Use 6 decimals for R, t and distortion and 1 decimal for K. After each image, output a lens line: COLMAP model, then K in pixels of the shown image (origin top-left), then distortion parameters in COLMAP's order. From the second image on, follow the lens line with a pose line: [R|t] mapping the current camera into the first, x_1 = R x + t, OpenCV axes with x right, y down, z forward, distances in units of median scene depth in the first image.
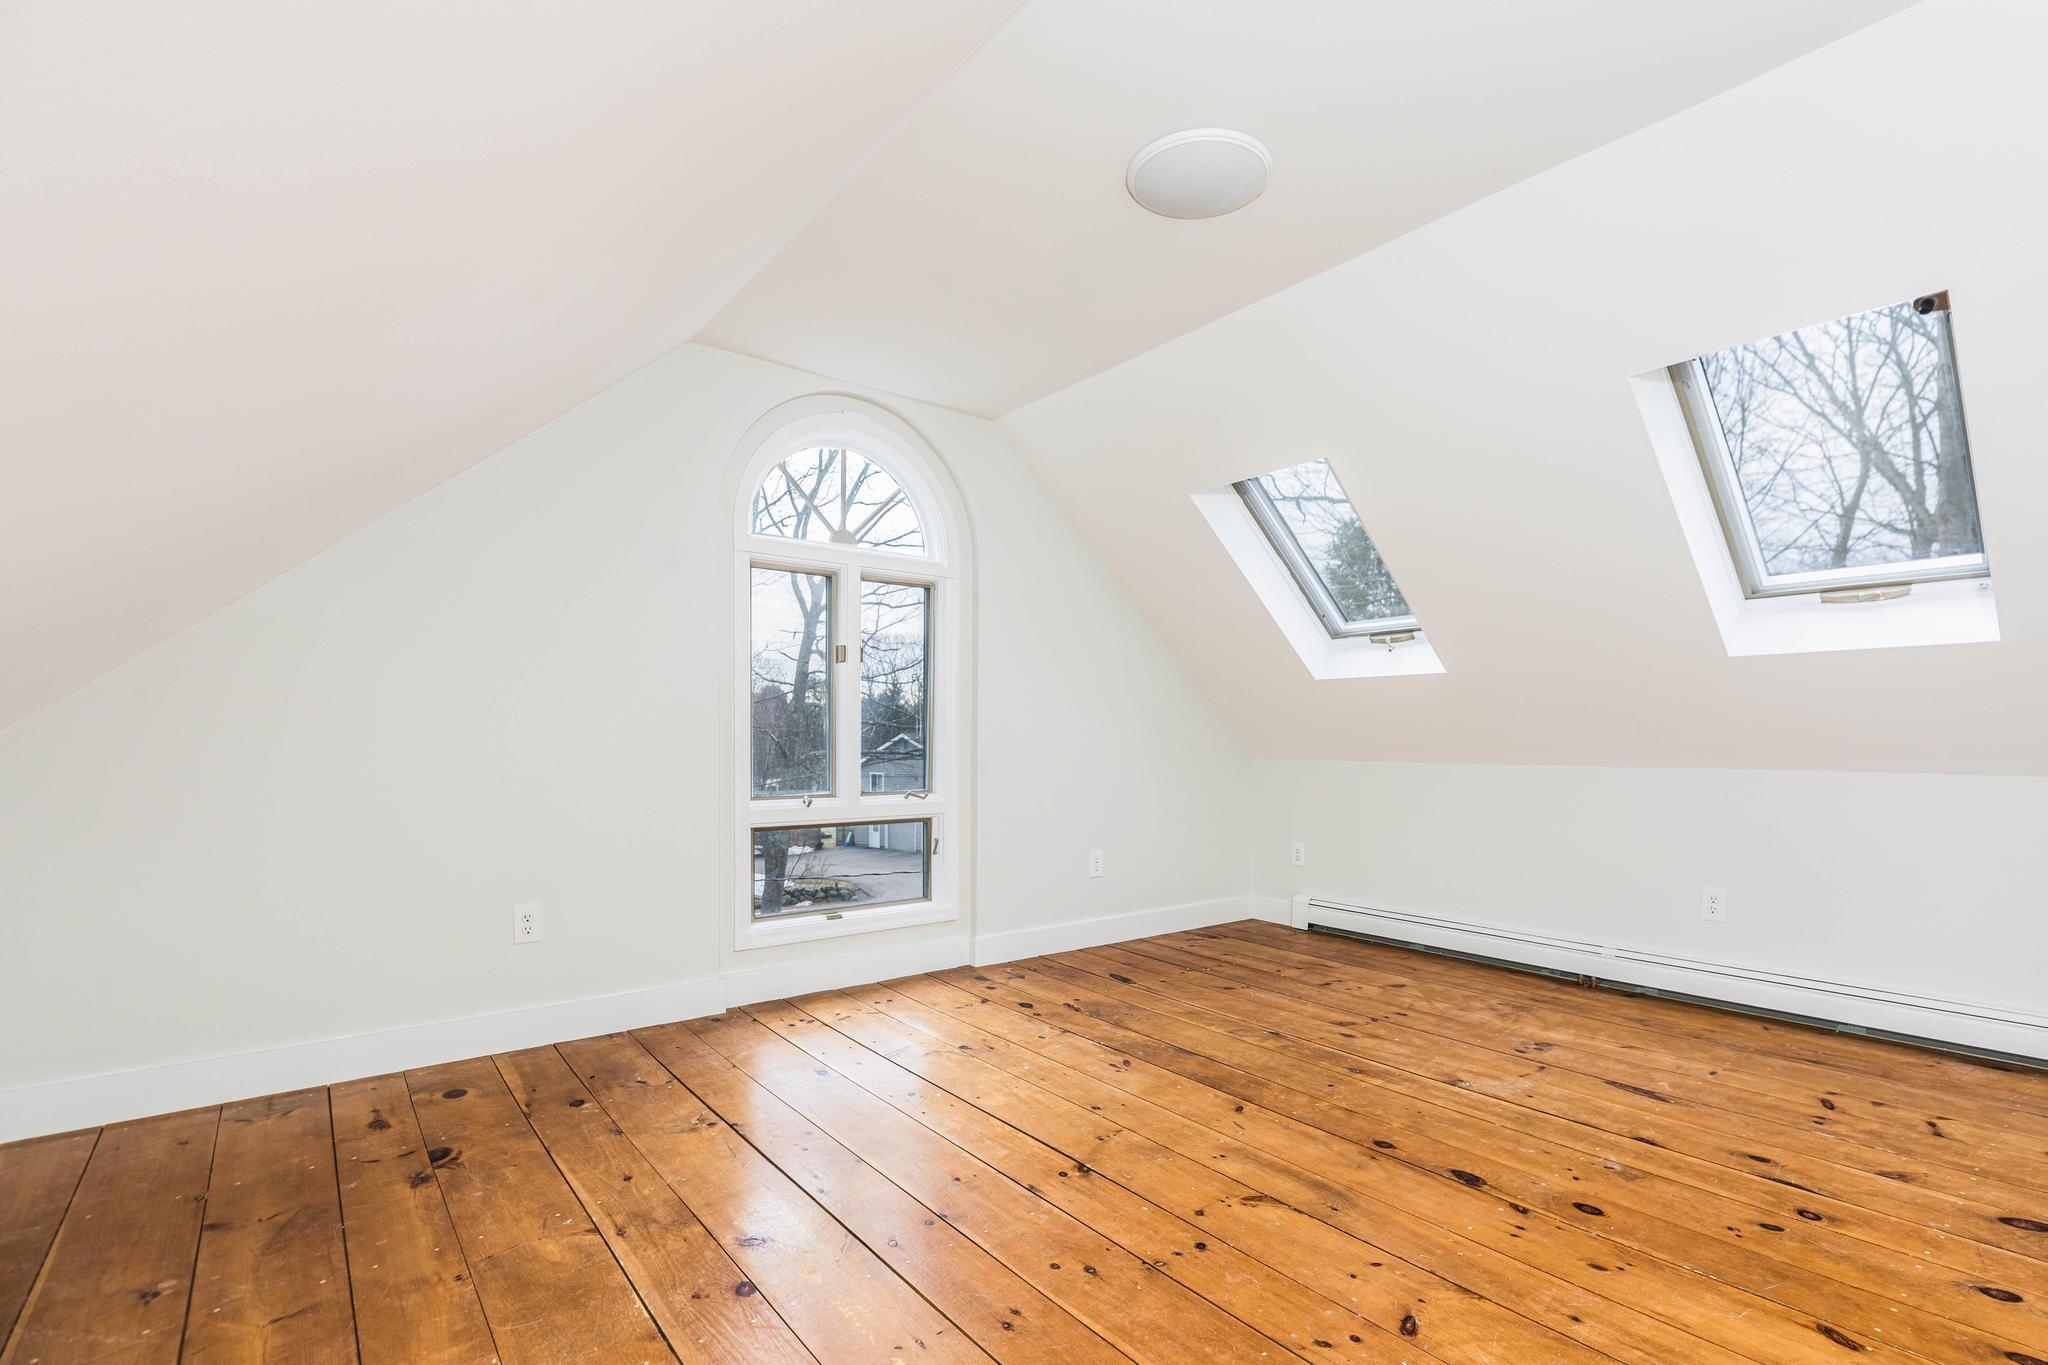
lens RADIAL K [[944.7, 0, 1052.8], [0, 944.7, 725.3], [0, 0, 1]] dist [-0.002273, 0.003827]
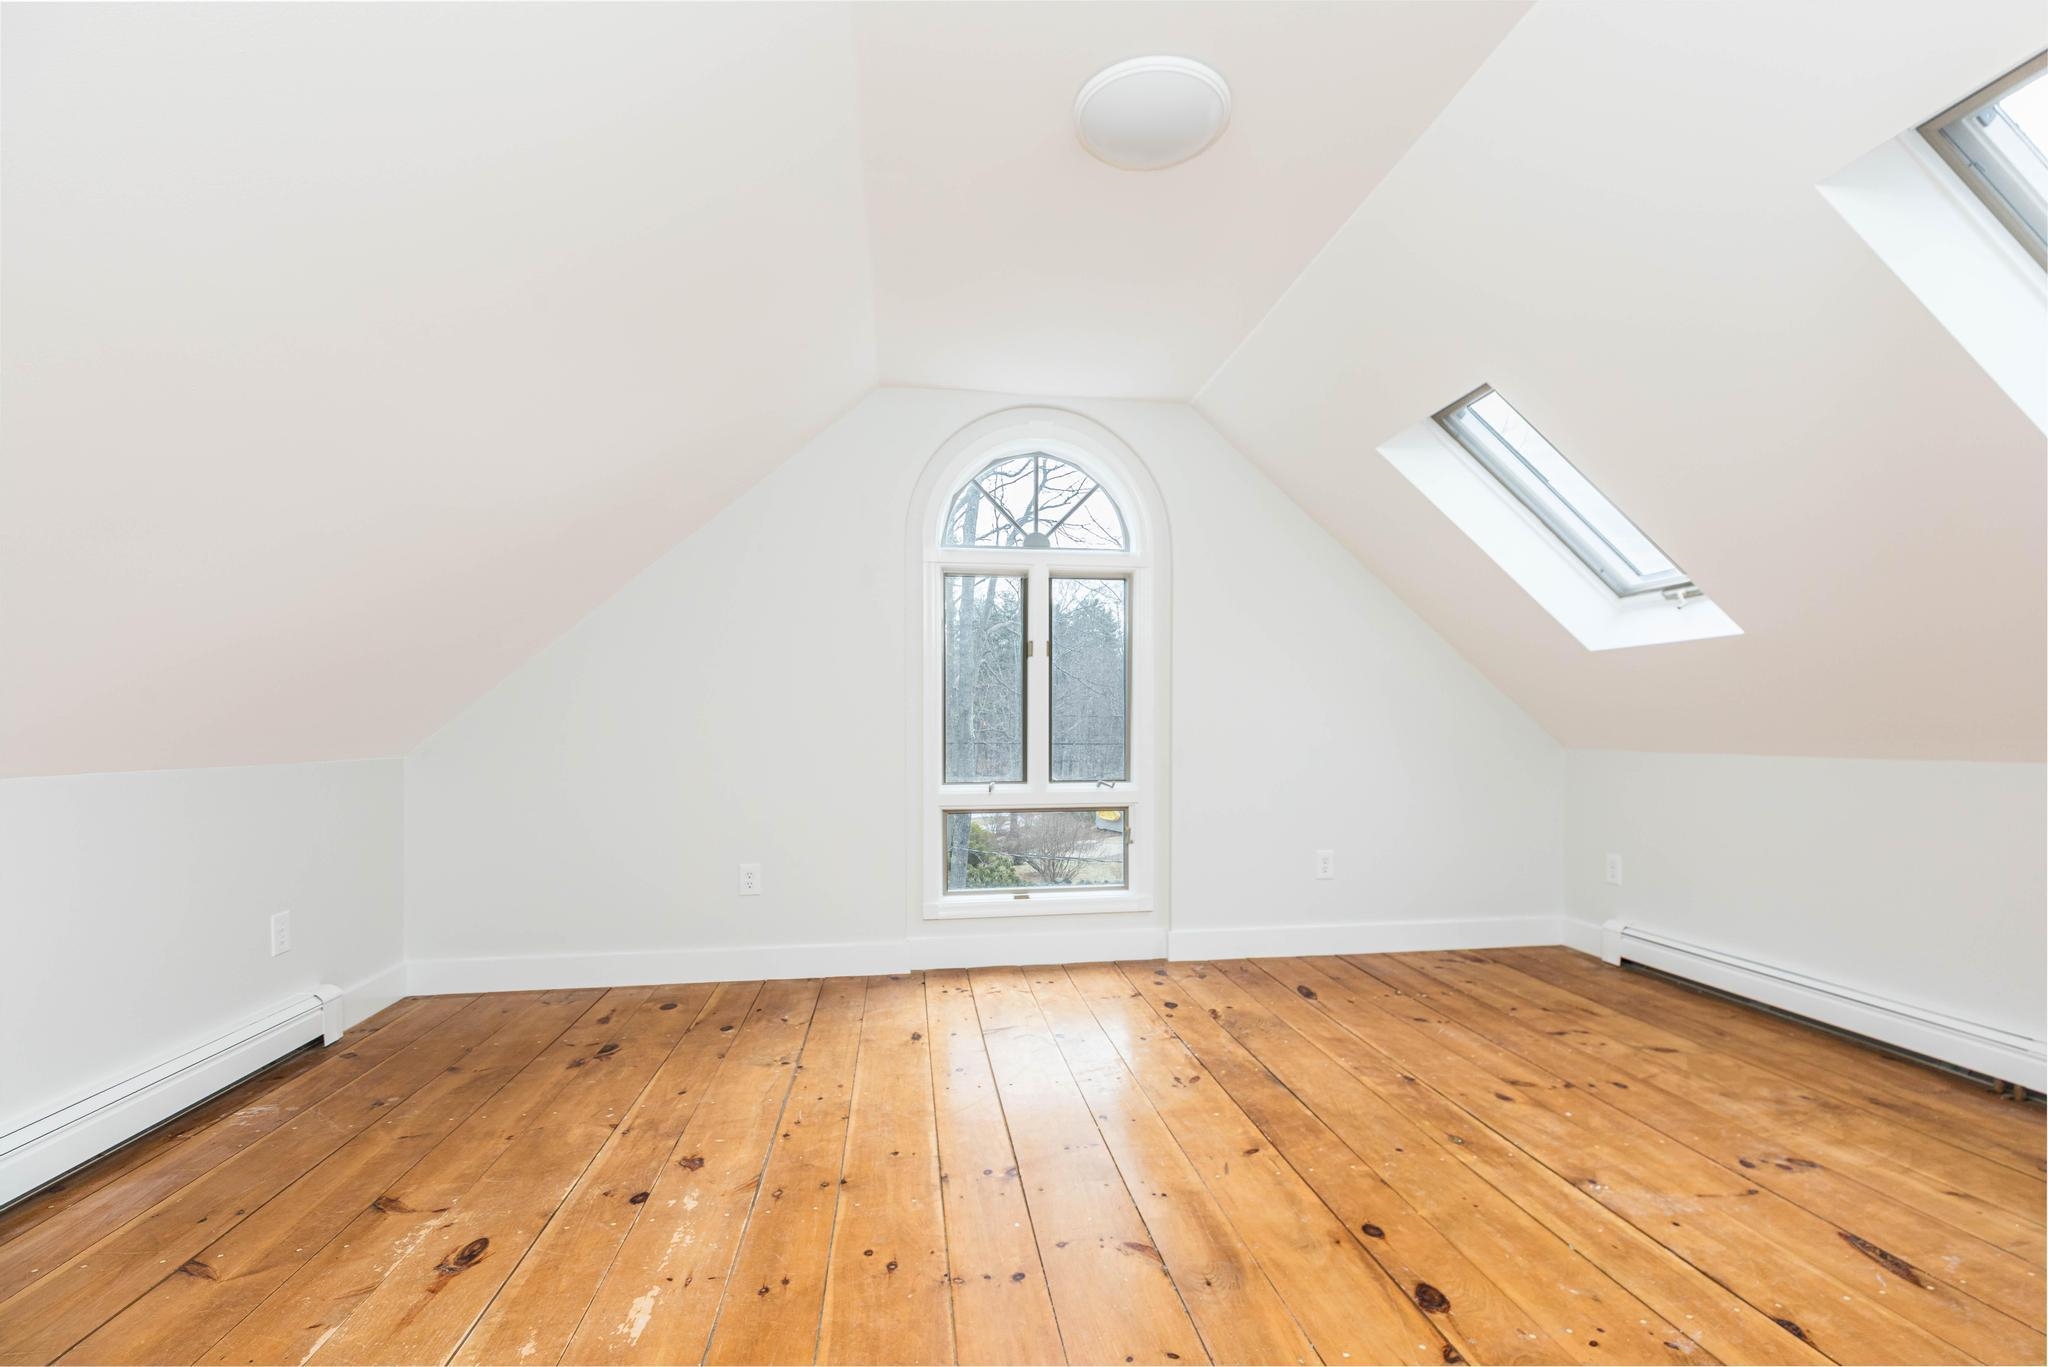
lens RADIAL K [[944.7, 0, 1052.8], [0, 944.7, 726.3], [0, 0, 1]] dist [-0.002273, 0.003827]
pose [[0.873387, -0.002240, -0.487021, 0.329669], [0.010369, 0.999848, 0.013997, -0.000915], [0.486916, -0.017274, 0.873278, 0.108479]]
